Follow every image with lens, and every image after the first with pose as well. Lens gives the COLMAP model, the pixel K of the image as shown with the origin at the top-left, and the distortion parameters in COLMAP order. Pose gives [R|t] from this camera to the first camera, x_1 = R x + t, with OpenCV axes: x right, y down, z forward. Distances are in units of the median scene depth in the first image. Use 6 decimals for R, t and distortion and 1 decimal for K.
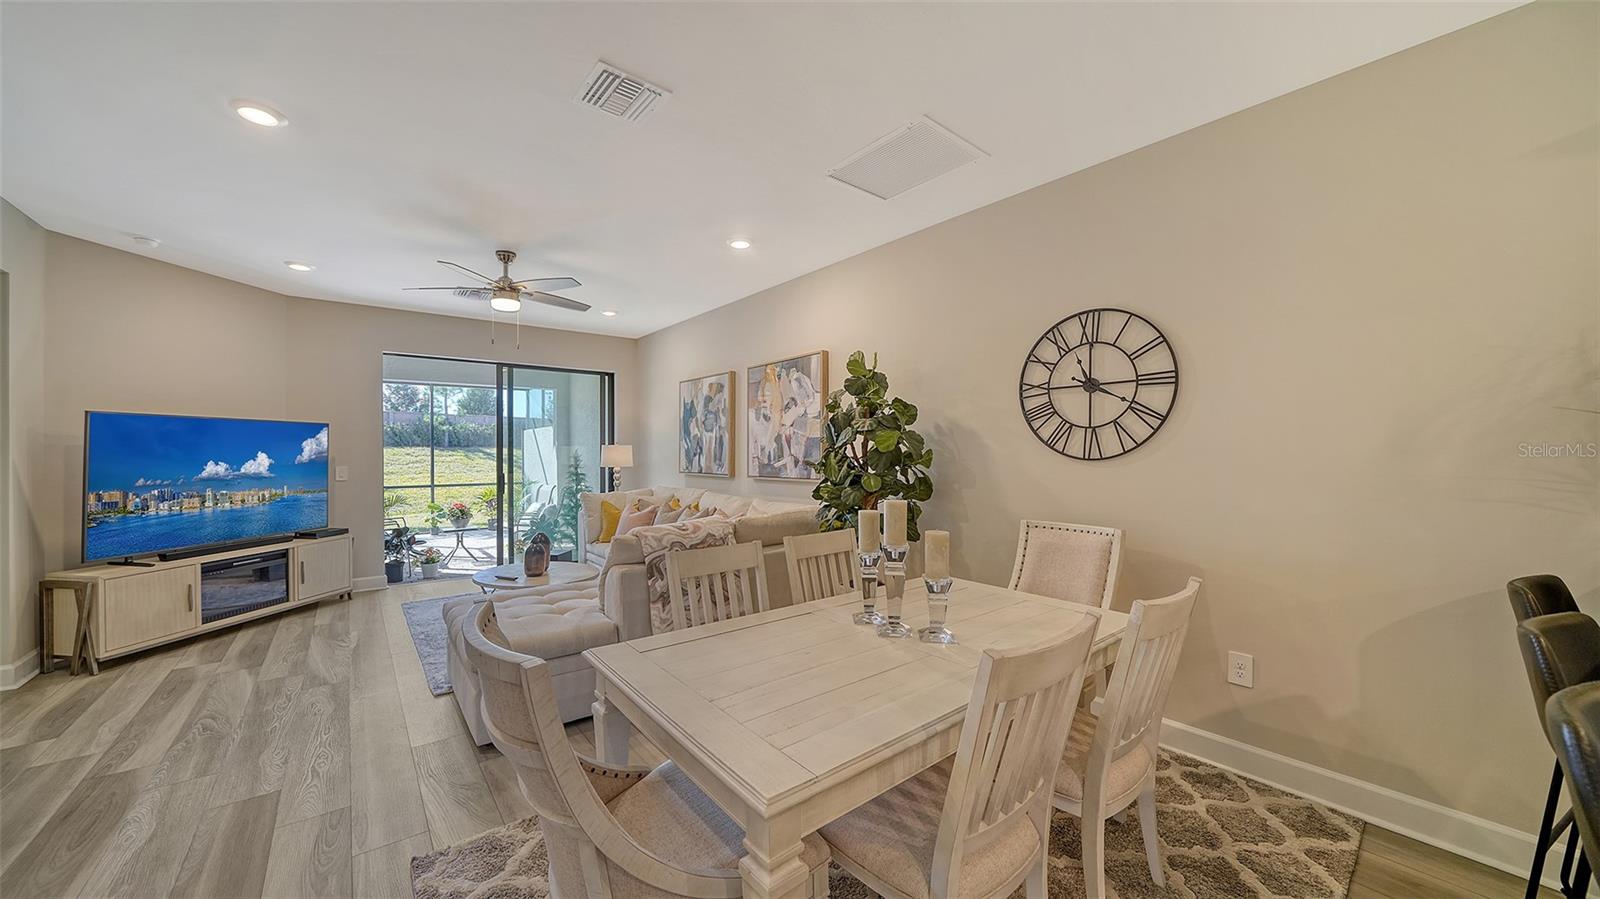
lens RADIAL K [[562.4, 0, 795.3], [0, 562.4, 445.9], [0, 0, 1]] dist [-0.028070, 0.003828]
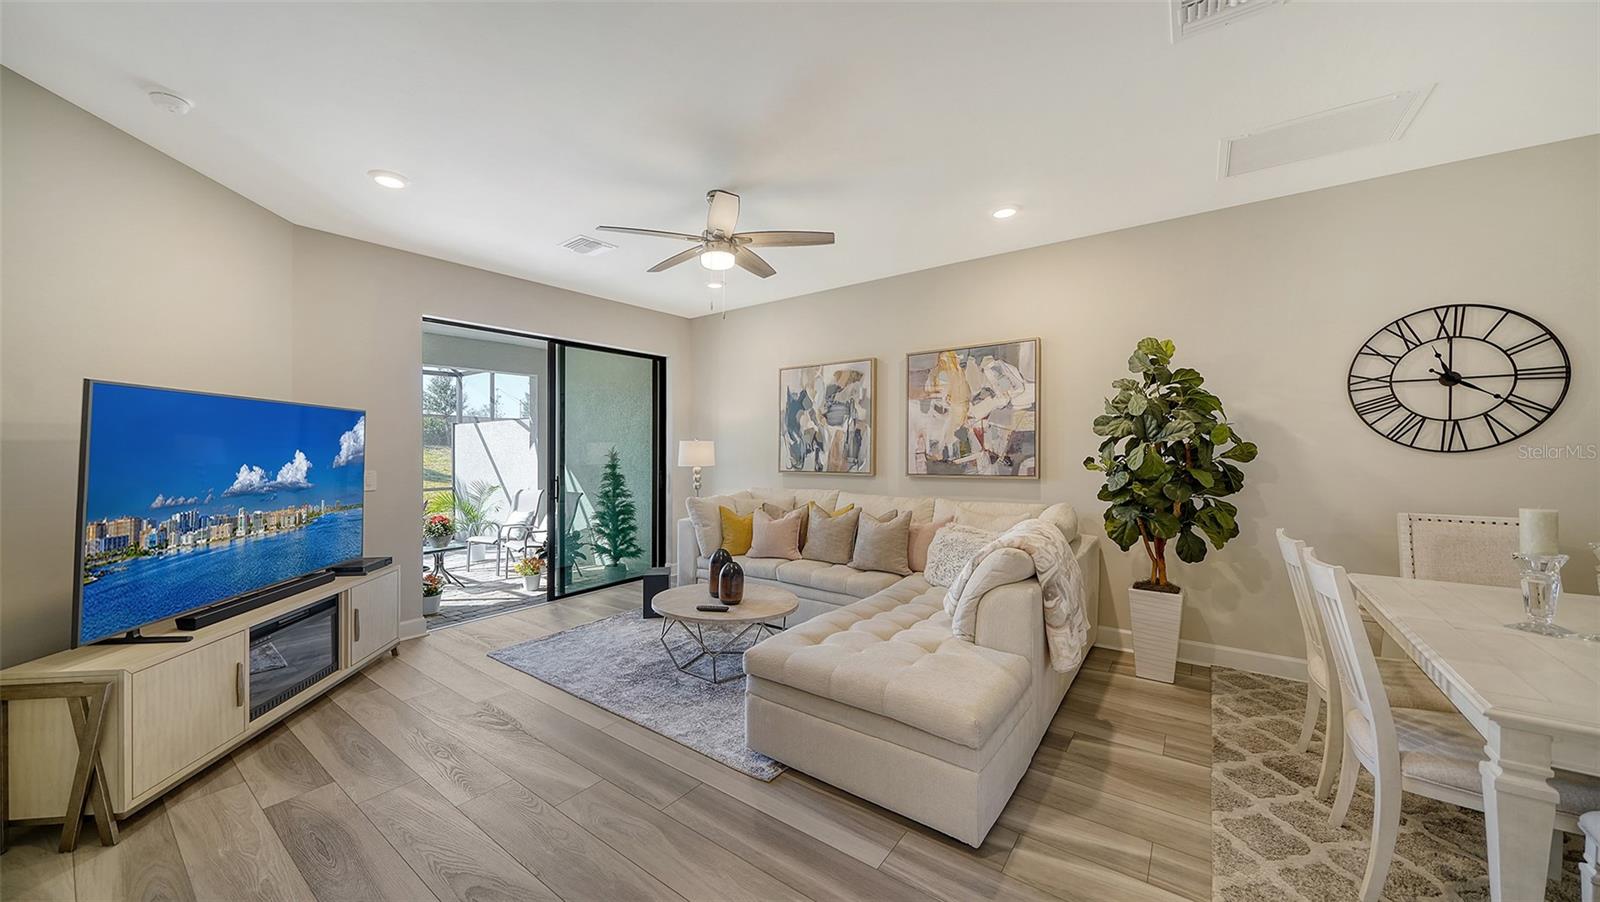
lens RADIAL K [[557.2, 0, 785.9], [0, 557.2, 450.3], [0, 0, 1]] dist [-0.006840, -0.000327]
pose [[0.969257, -0.005279, 0.245994, -0.695021], [0.002254, 0.999918, 0.012578, 0.004839], [-0.246040, -0.011637, 0.969190, 0.250846]]
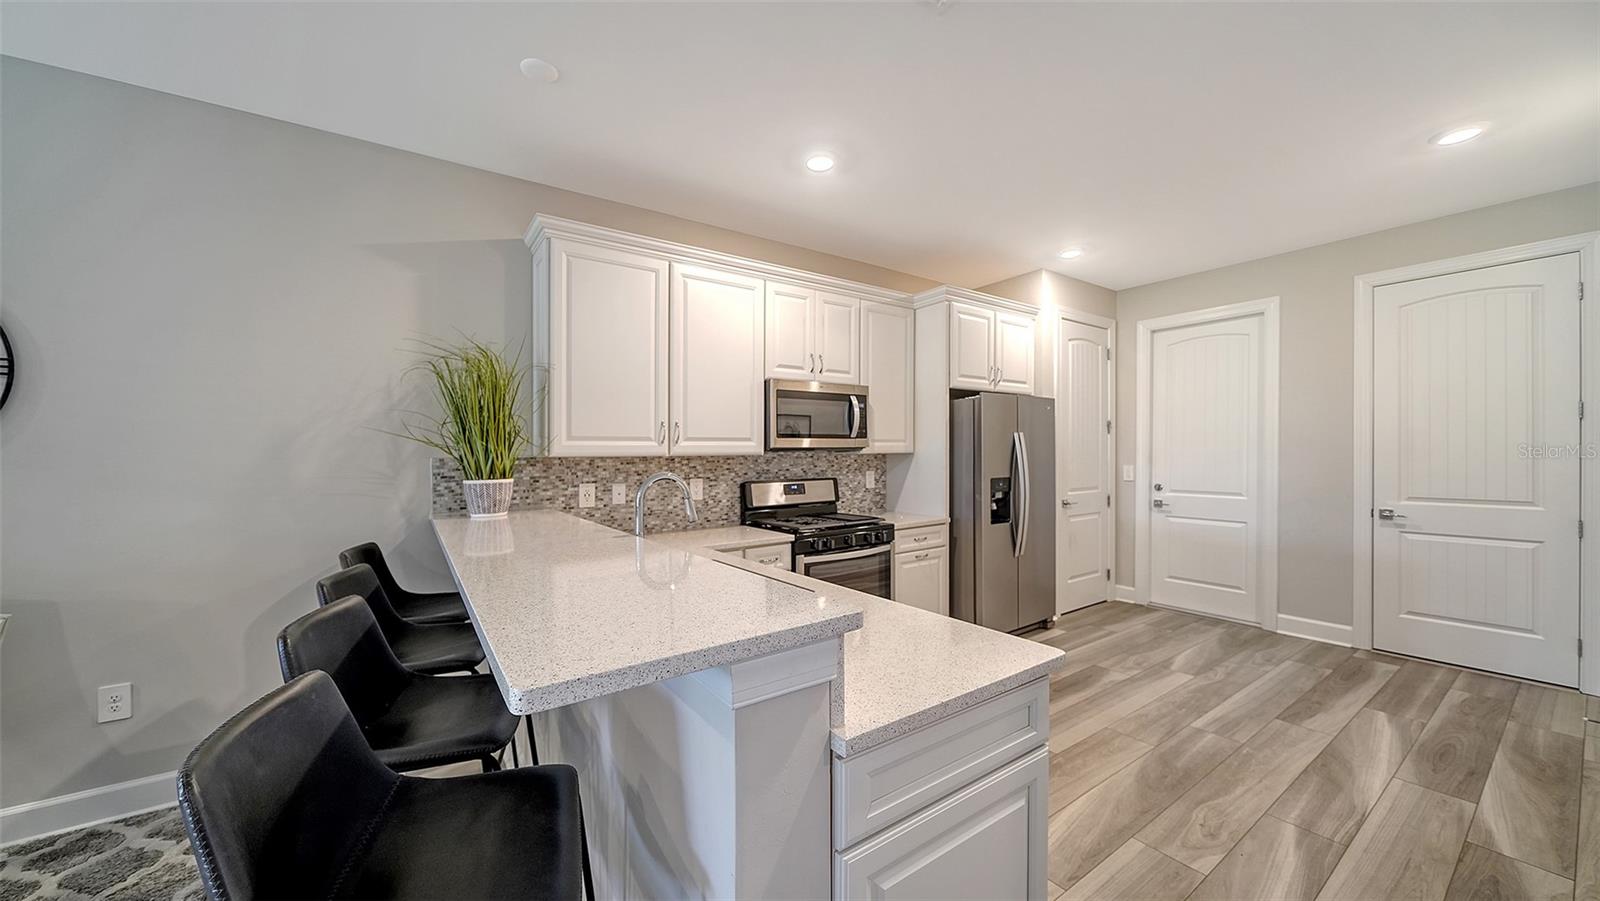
lens RADIAL K [[560.4, 0, 788.8], [0, 560.4, 454.8], [0, 0, 1]] dist [-0.001997, -0.001546]
pose [[0.078397, -0.003200, 0.996917, -0.006996], [0.001797, 0.999994, 0.003068, -0.001043], [-0.996921, 0.001551, 0.078402, -0.111292]]
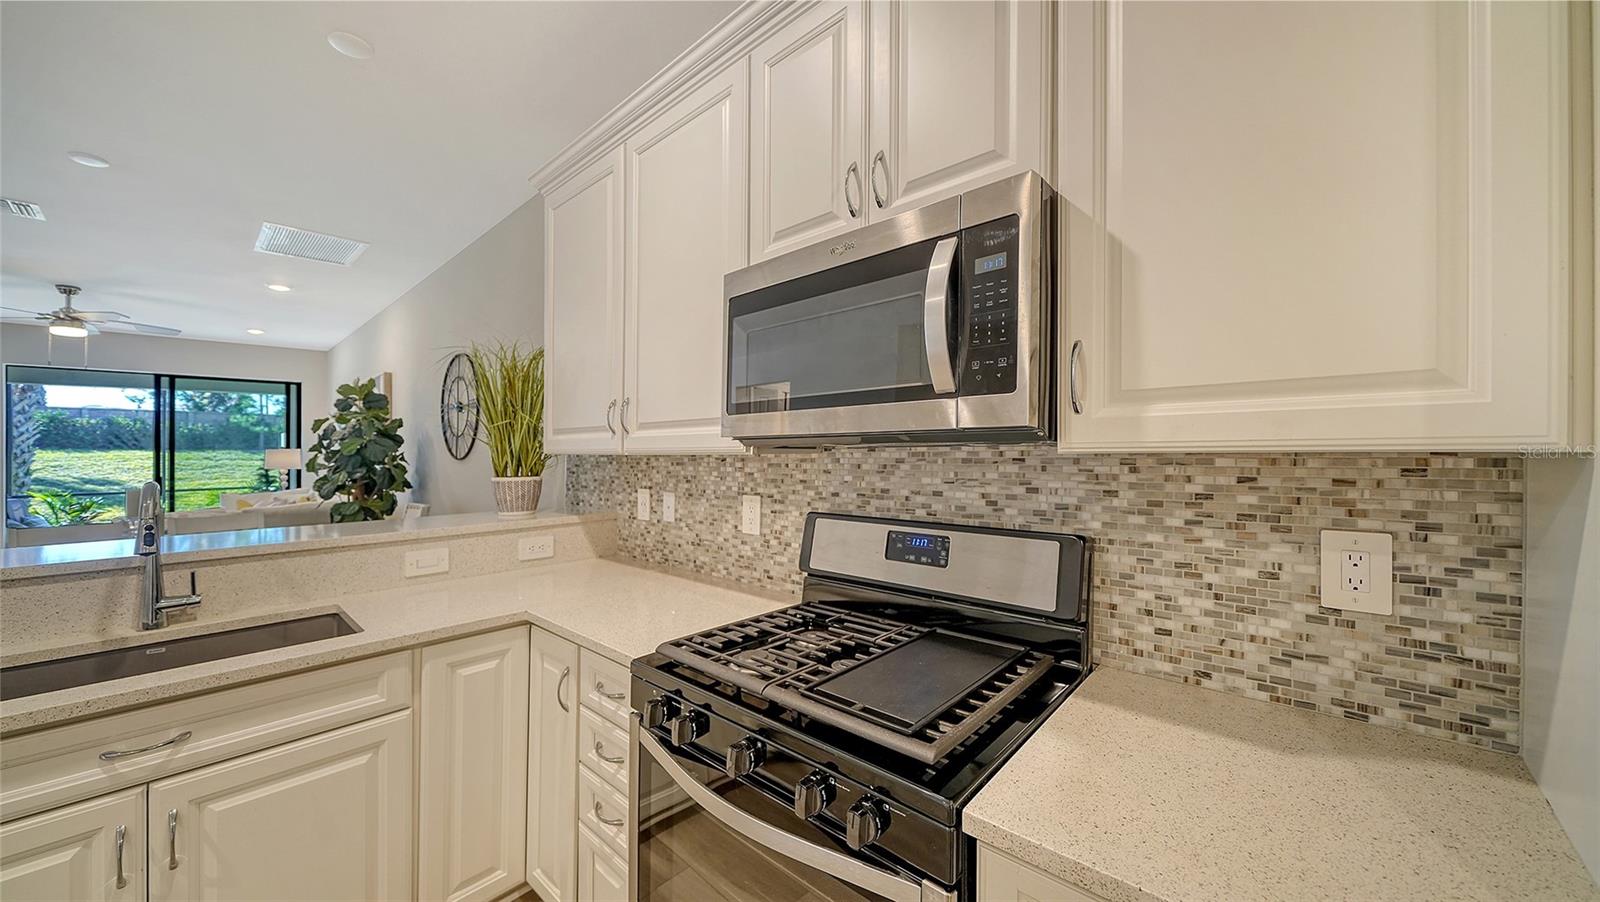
lens RADIAL K [[564.9, 0, 789.9], [0, 564.9, 447.9], [0, 0, 1]] dist [-0.000488, -0.000671]
pose [[0.990134, -0.008913, 0.139839, 0.902740], [0.008178, 0.999950, 0.005828, -0.005035], [-0.139883, -0.004627, 0.990157, -0.410323]]
